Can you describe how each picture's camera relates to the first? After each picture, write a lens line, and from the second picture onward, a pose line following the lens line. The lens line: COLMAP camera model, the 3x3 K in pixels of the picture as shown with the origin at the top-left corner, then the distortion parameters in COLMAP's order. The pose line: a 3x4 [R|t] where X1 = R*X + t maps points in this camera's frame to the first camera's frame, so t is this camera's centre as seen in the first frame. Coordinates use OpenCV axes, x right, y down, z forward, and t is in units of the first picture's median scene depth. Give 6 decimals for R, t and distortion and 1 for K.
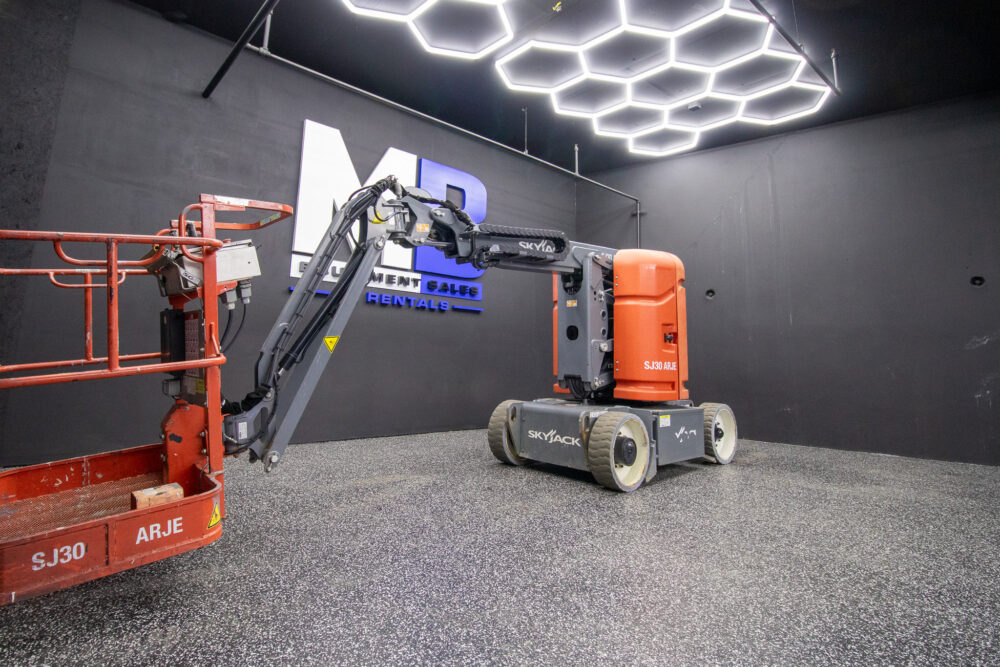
lens RADIAL K [[505.3, 0, 445.7], [0, 505.3, 288.7], [0, 0, 1]] dist [-0.007261, -0.005631]
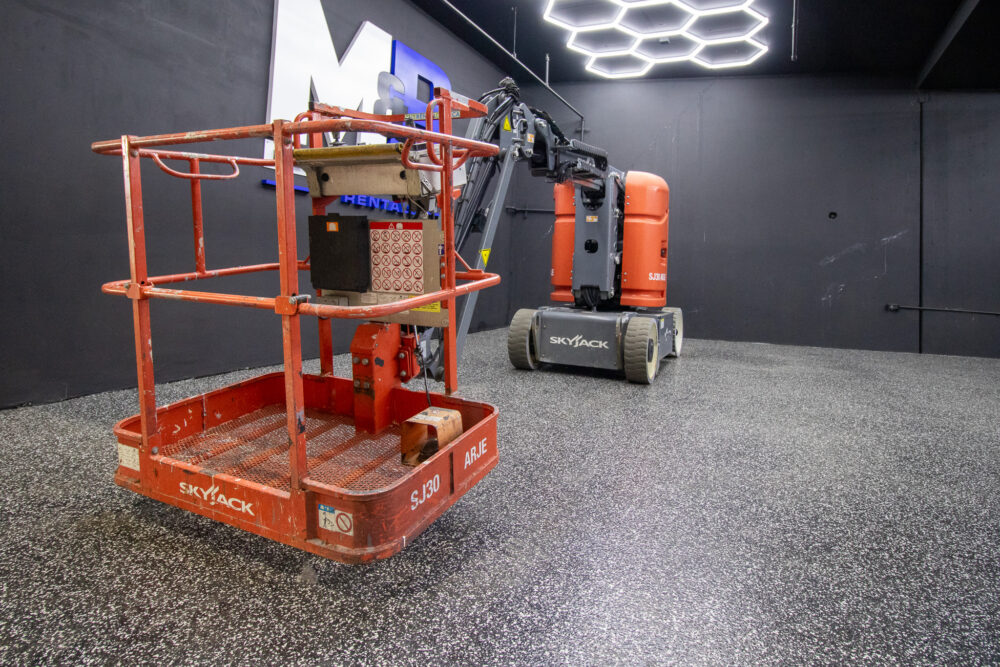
lens RADIAL K [[548.1, 0, 493.5], [0, 548.1, 259.9], [0, 0, 1]] dist [-0.008098, -0.002129]
pose [[0.904032, 0.013416, 0.427254, -0.433530], [-0.069579, 0.990796, 0.116112, -0.004388], [-0.421764, -0.134697, 0.896645, 0.040574]]
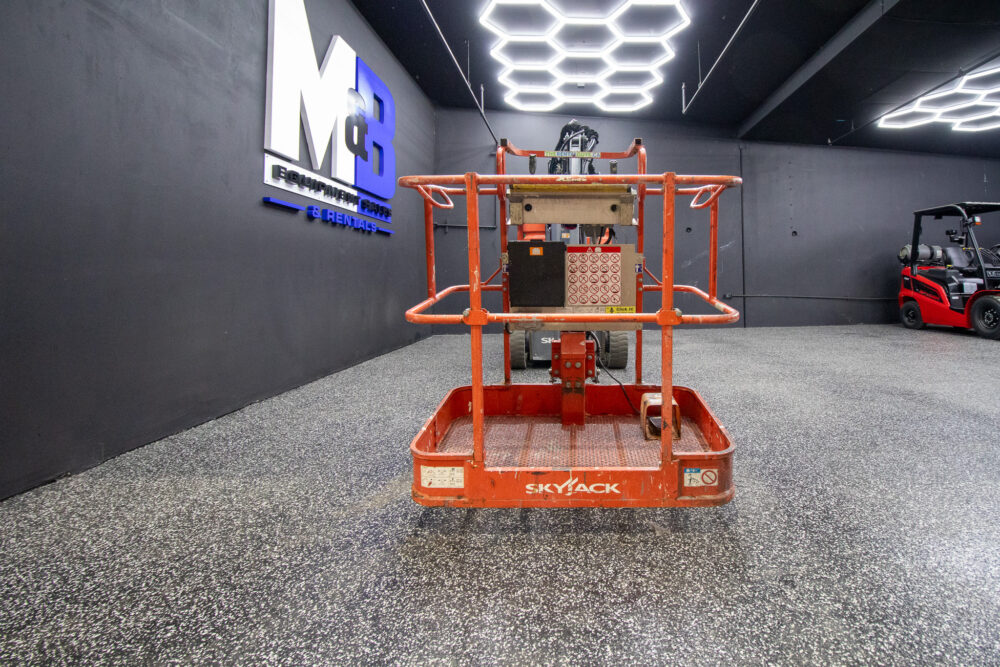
lens RADIAL K [[513.6, 0, 544.4], [0, 513.6, 274.8], [0, 0, 1]] dist [-0.008121, -0.002608]
pose [[0.644910, -0.025112, 0.763846, -0.771978], [-0.076579, 0.992307, 0.097278, 0.005927], [-0.760412, -0.121230, 0.638026, 0.212555]]
